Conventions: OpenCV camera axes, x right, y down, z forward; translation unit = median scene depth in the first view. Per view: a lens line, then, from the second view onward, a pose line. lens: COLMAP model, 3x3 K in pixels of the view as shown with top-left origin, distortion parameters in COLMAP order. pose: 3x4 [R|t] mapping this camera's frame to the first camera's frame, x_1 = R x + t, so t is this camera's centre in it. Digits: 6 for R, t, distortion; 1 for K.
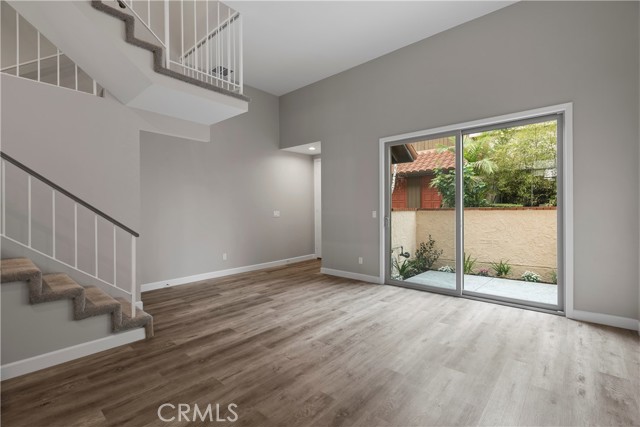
lens RADIAL K [[289.9, 0, 320.0], [0, 289.9, 213.5], [0, 0, 1]] dist [-0.001088, 0.000449]
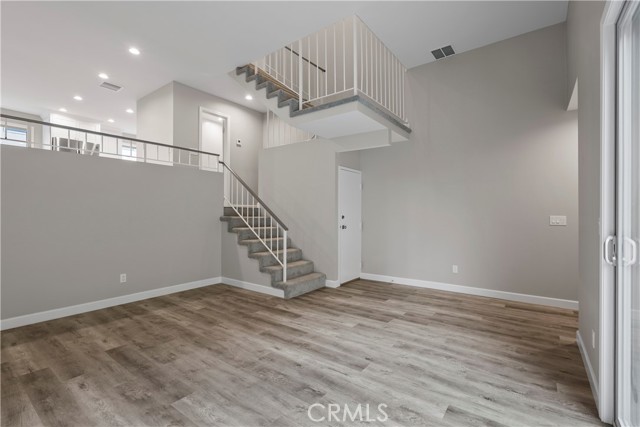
lens RADIAL K [[291.6, 0, 323.2], [0, 291.6, 210.7], [0, 0, 1]] dist [-0.002836, 0.000446]
pose [[0.091781, -0.007565, -0.995750, 0.796239], [-0.014171, 0.999860, -0.008903, -0.011681], [0.995678, 0.014928, 0.091661, 0.905453]]
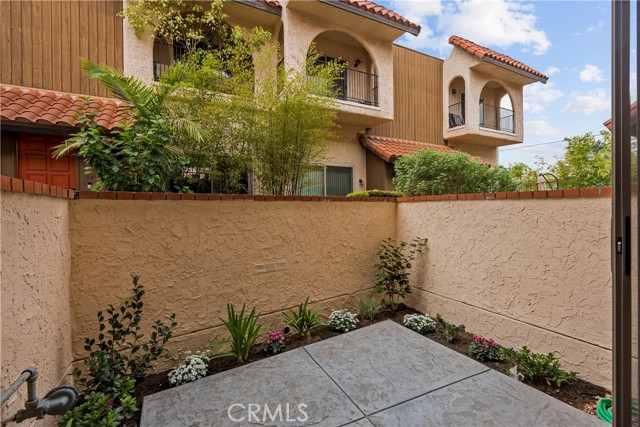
lens RADIAL K [[291.6, 0, 323.2], [0, 291.6, 210.7], [0, 0, 1]] dist [-0.002836, 0.000446]
pose [[0.354069, -0.002528, 0.935216, 0.319716], [0.017244, 0.999844, -0.003825, 0.014876], [-0.935060, 0.017481, 0.354057, 1.404052]]
